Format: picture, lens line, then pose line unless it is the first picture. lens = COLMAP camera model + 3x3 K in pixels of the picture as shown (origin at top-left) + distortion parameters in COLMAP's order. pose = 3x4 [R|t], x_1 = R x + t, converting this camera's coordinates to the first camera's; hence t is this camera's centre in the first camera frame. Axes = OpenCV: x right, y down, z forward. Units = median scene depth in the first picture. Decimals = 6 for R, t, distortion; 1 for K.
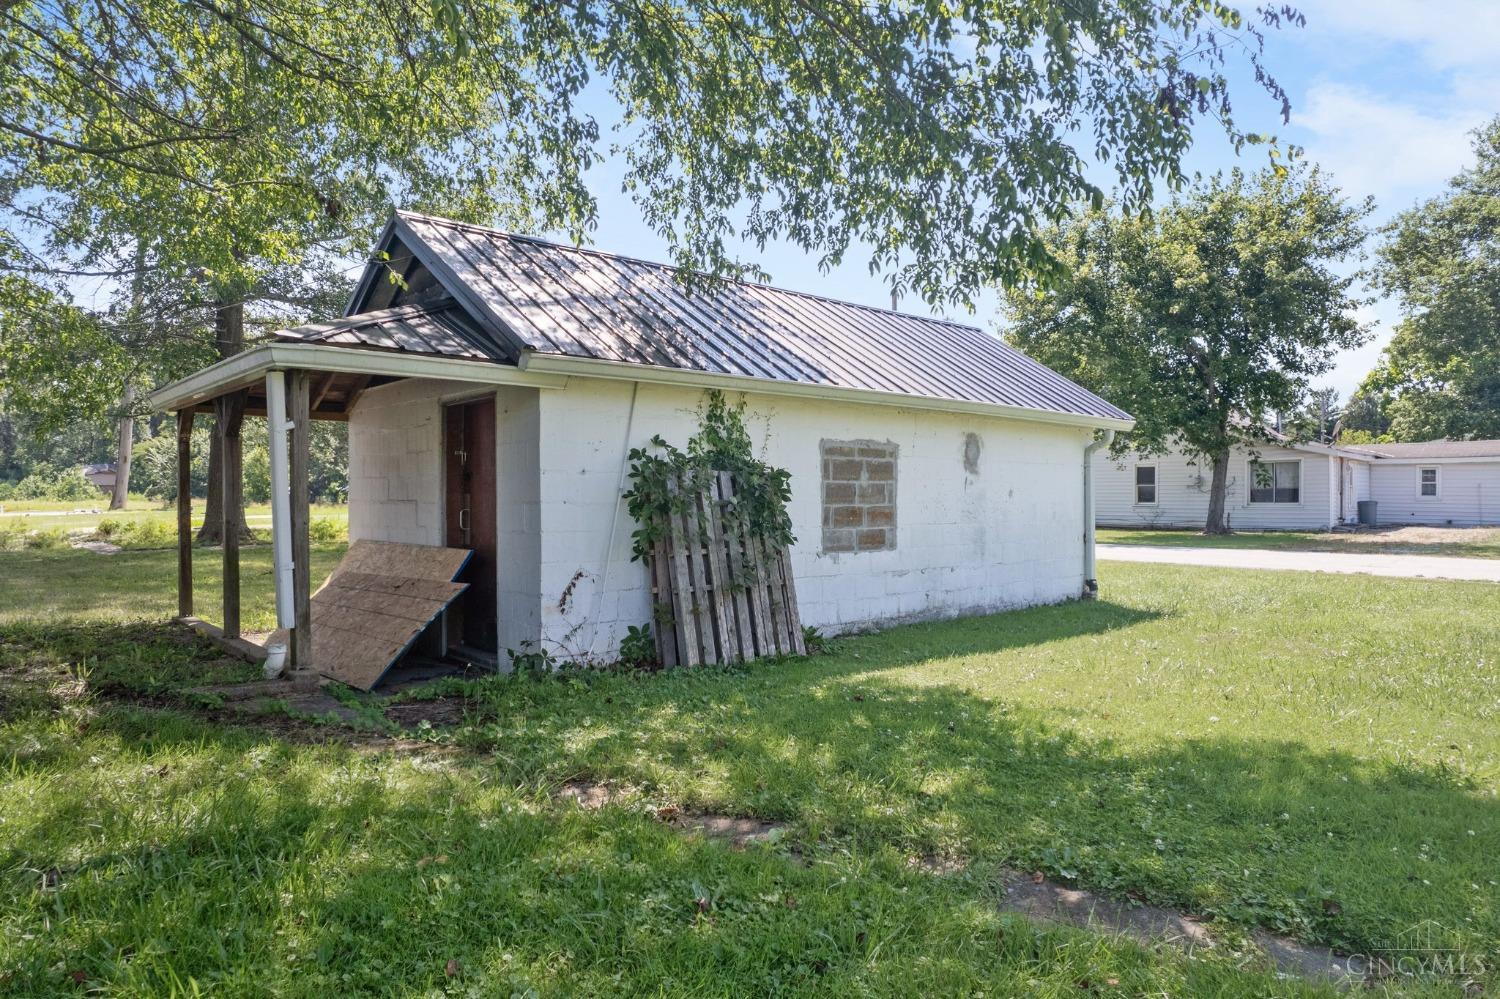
lens RADIAL K [[950.3, 0, 750.0], [0, 950.3, 499.5], [0, 0, 1]] dist [-0.073812, 0.080337]
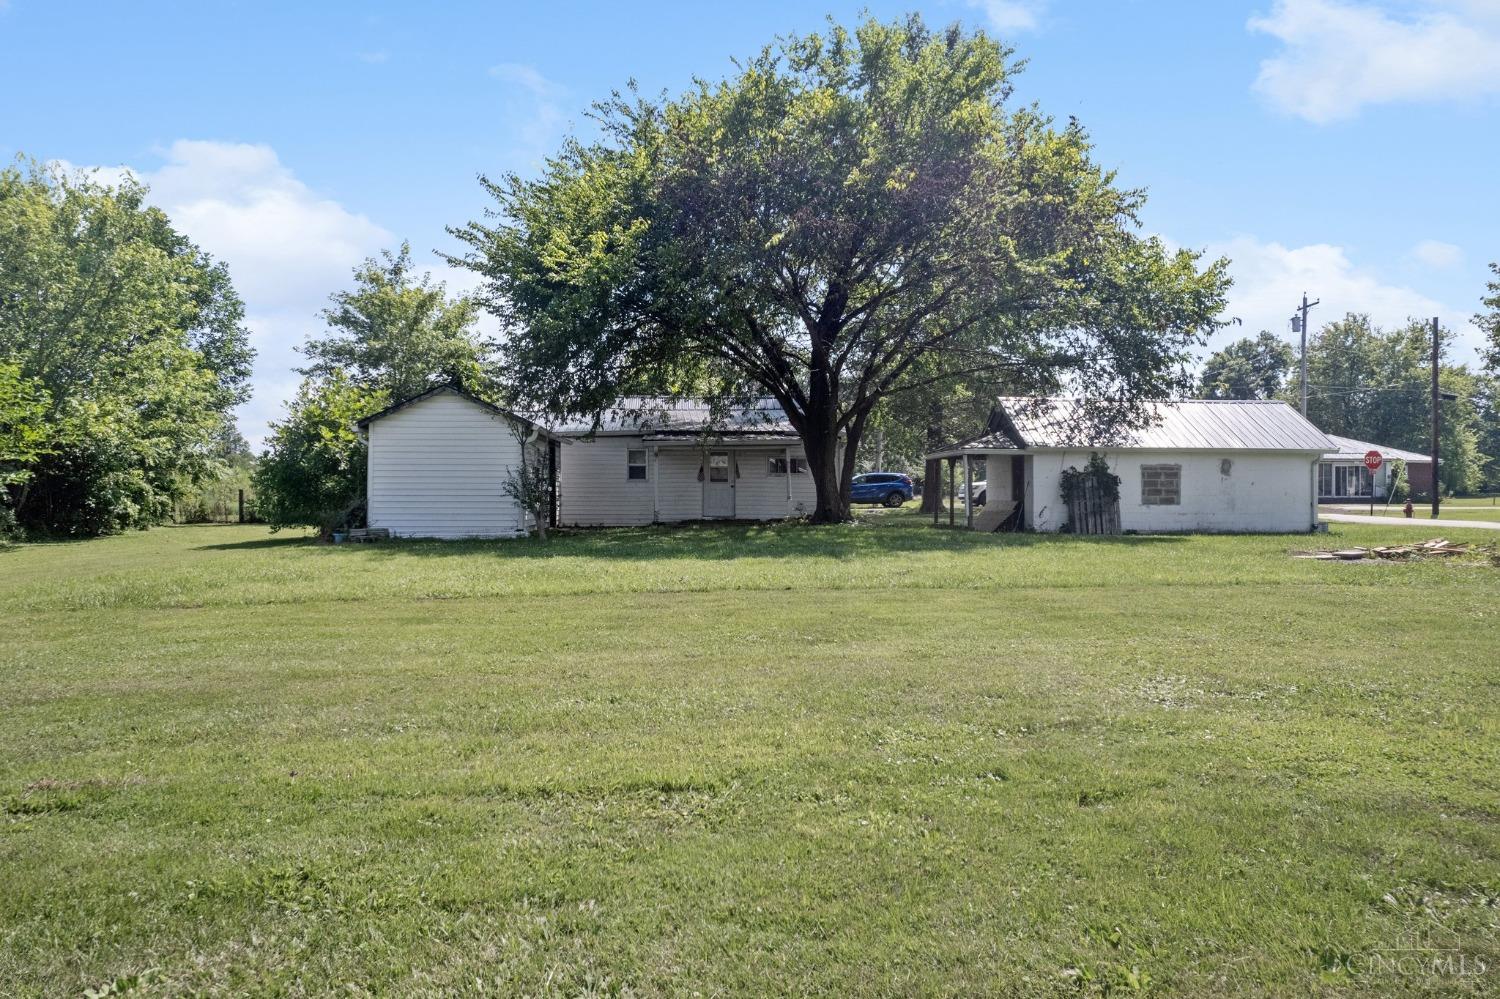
lens RADIAL K [[950.3, 0, 750.0], [0, 950.3, 499.5], [0, 0, 1]] dist [-0.073812, 0.080337]
pose [[0.778438, -0.000551, -0.627721, 1.040790], [-0.001134, 0.999997, -0.002284, 0.054142], [0.627720, 0.002490, 0.778435, -2.151800]]
